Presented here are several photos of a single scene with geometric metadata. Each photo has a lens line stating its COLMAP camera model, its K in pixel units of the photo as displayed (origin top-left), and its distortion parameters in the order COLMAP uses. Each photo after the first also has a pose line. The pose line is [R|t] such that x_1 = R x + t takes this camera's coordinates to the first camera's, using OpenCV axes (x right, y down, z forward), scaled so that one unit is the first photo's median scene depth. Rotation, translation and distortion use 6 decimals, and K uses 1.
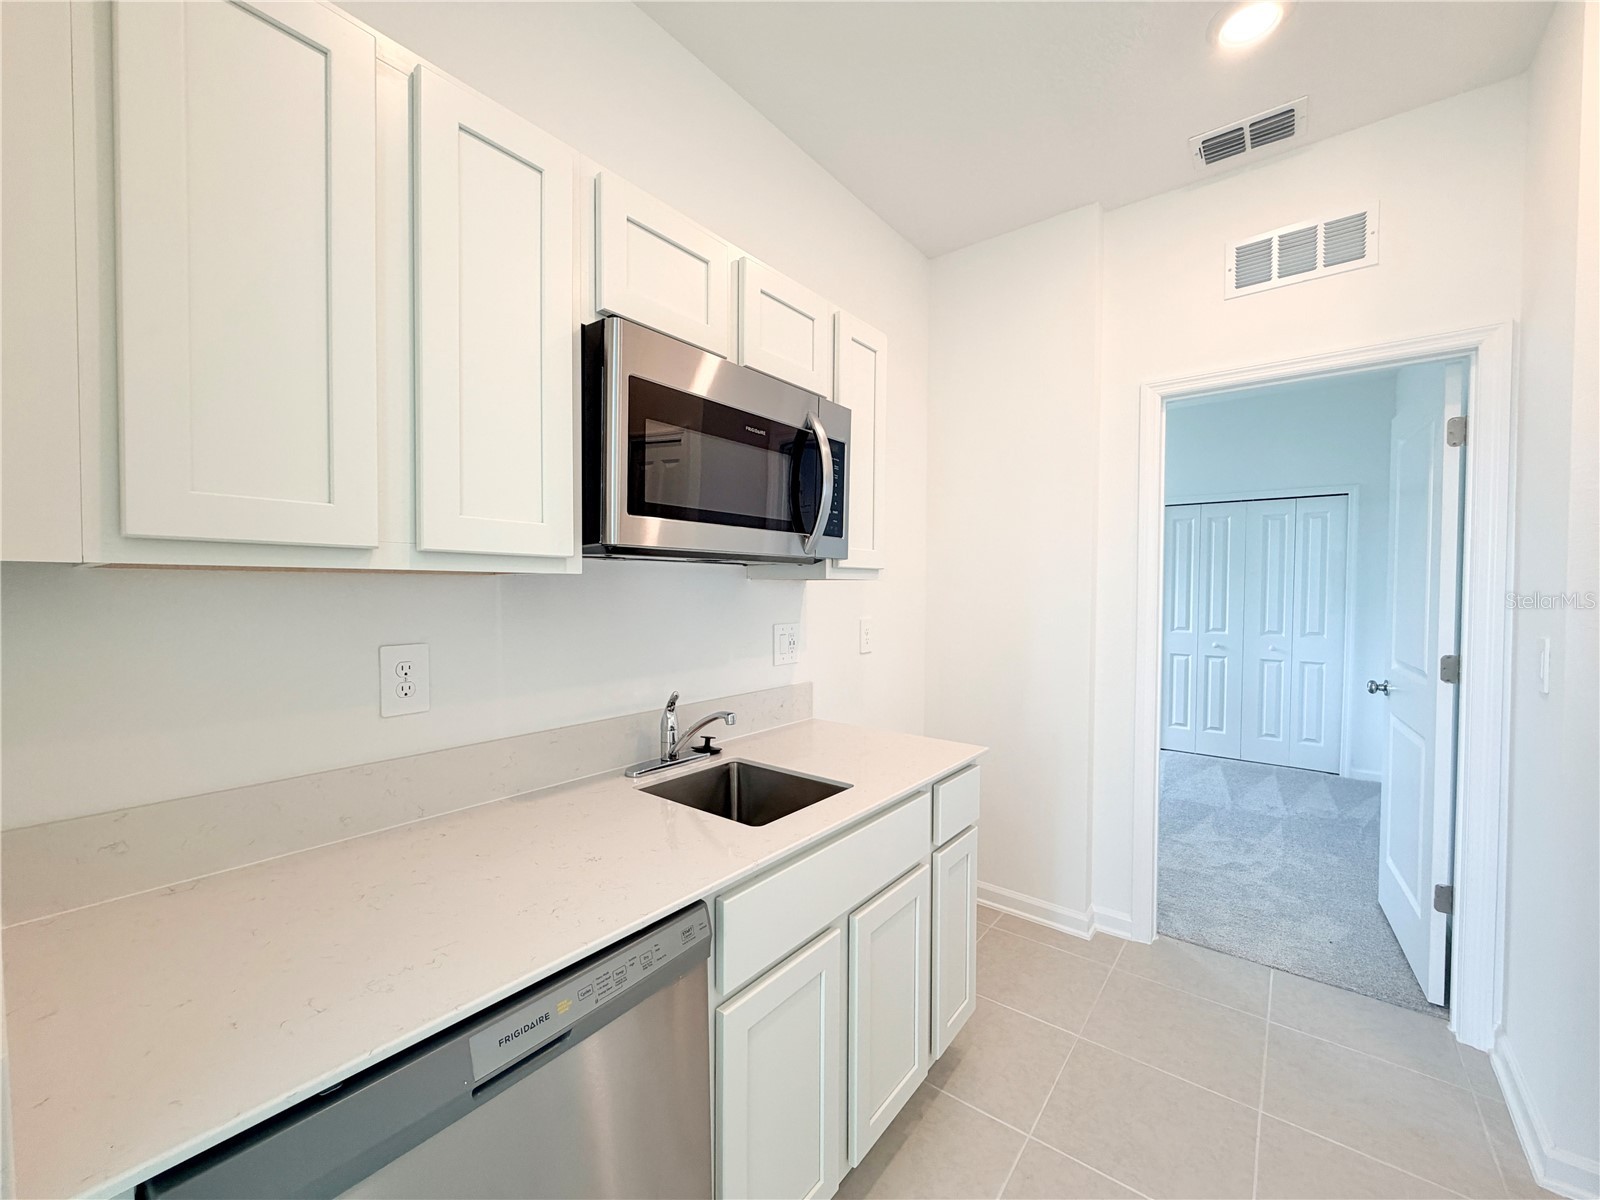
lens RADIAL K [[640.0, 0, 799.6], [0, 640.0, 600.0], [0, 0, 1]] dist [-0.000120, 0.000307]
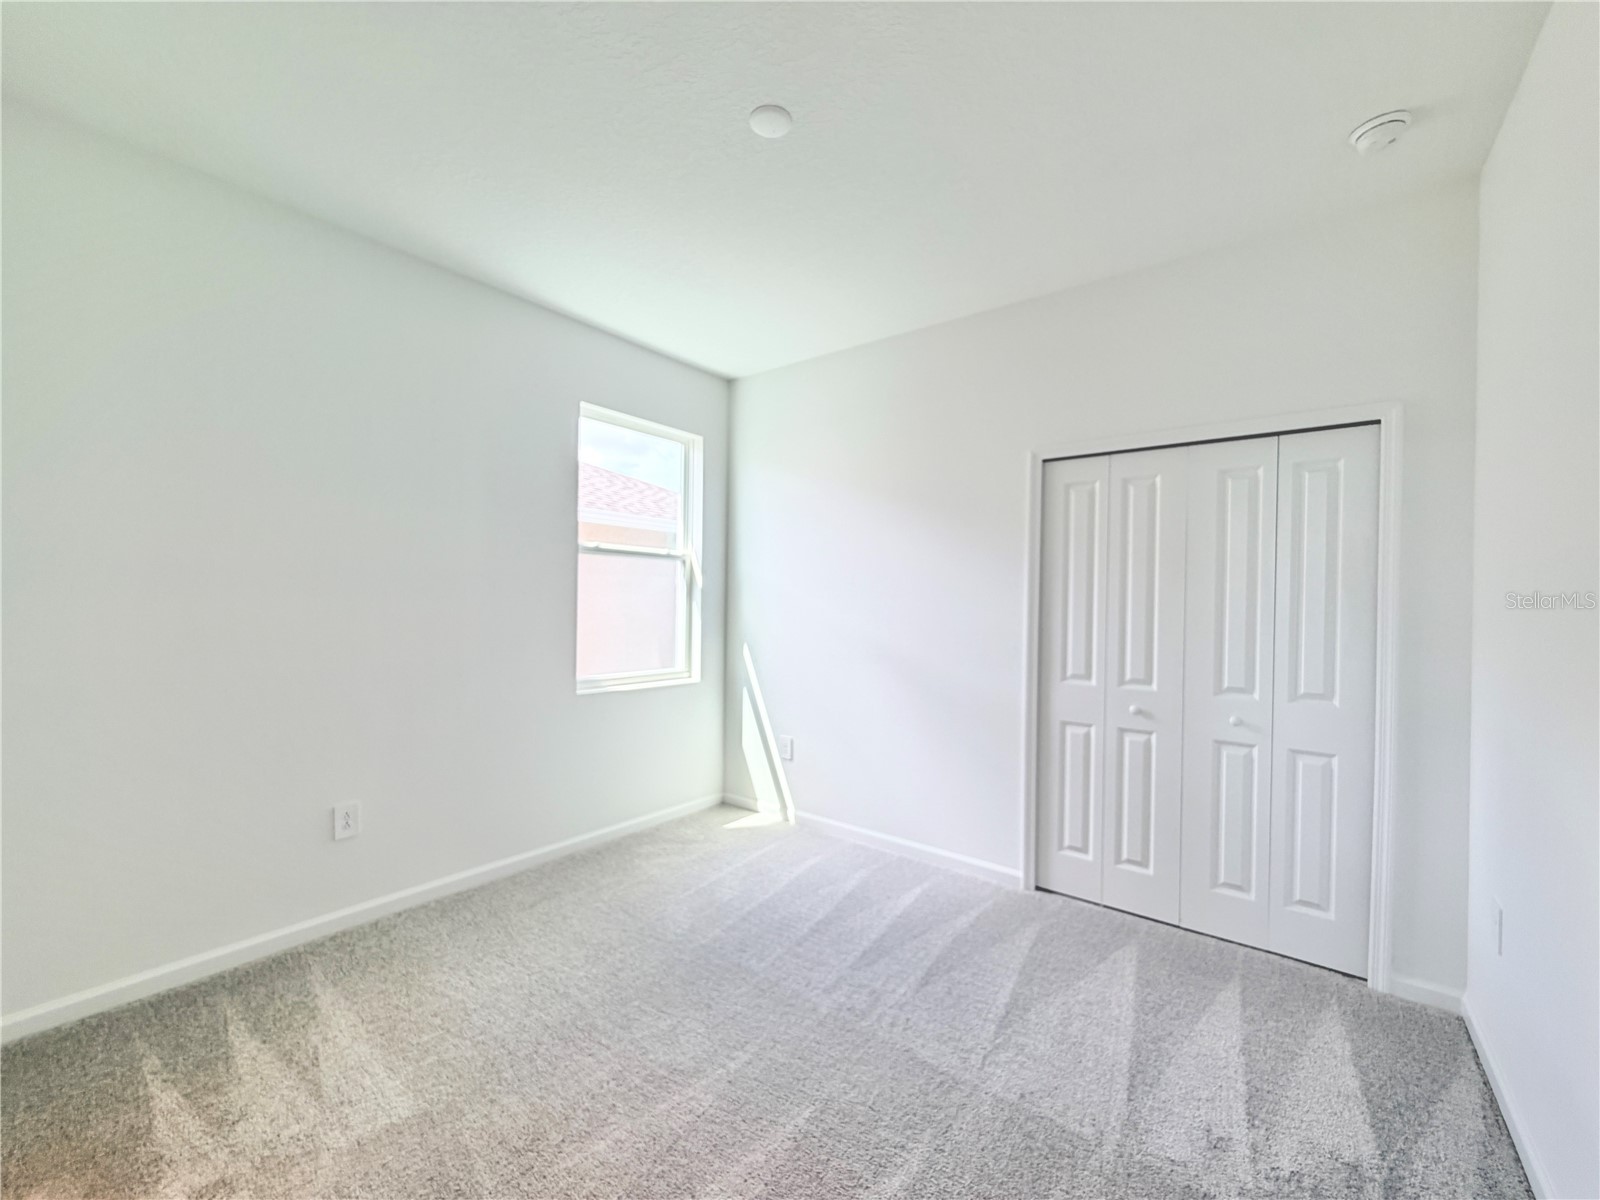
lens RADIAL K [[640.0, 0, 799.4], [0, 640.0, 603.1], [0, 0, 1]] dist [-0.000120, 0.000307]
pose [[0.999904, 0.012461, 0.006067, 0.385819], [-0.012302, 0.999597, -0.025572, -0.003797], [-0.006383, 0.025494, 0.999655, 0.486634]]
